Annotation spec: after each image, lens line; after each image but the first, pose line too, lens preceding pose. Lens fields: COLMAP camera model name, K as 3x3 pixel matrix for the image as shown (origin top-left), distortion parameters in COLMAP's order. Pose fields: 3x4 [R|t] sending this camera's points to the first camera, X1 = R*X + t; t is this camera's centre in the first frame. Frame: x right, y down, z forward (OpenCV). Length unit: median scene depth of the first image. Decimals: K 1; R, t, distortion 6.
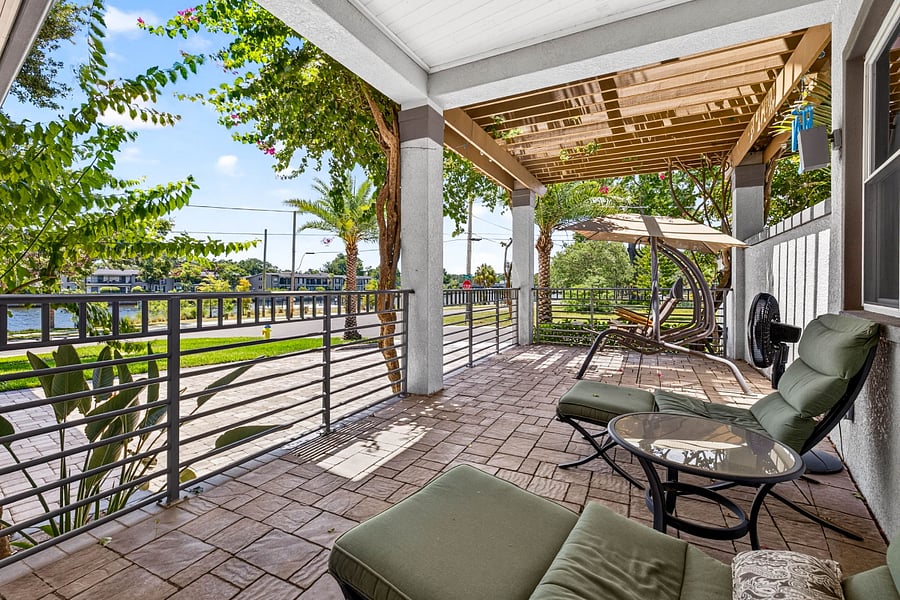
lens RADIAL K [[394.7, 0, 465.3], [0, 394.7, 288.5], [0, 0, 1]] dist [-0.001689, -0.000278]
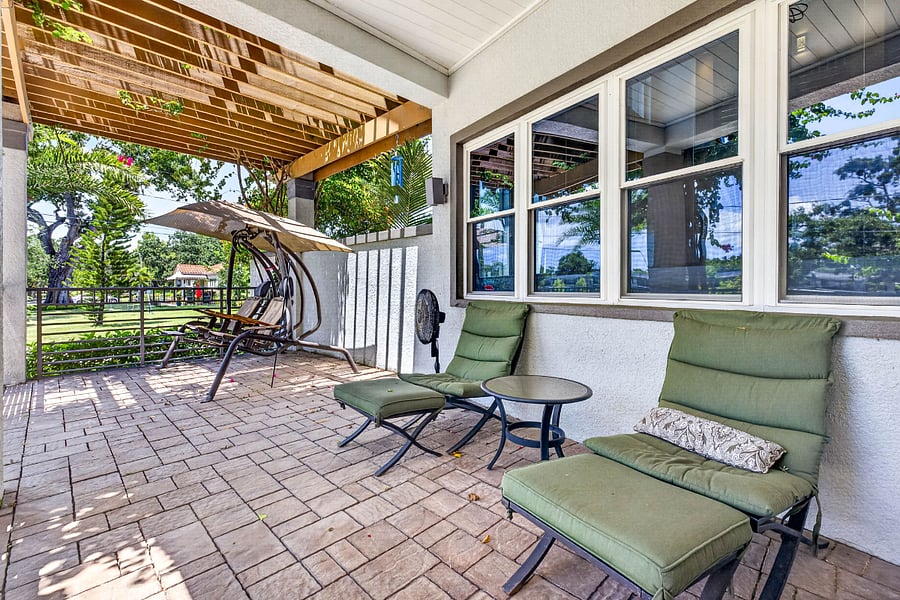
lens RADIAL K [[394.7, 0, 465.3], [0, 394.7, 288.5], [0, 0, 1]] dist [-0.001689, -0.000278]
pose [[0.312248, -0.007383, 0.949972, -0.300568], [0.006151, 0.999965, 0.005750, 0.001352], [-0.949981, 0.004048, 0.312283, 0.261536]]
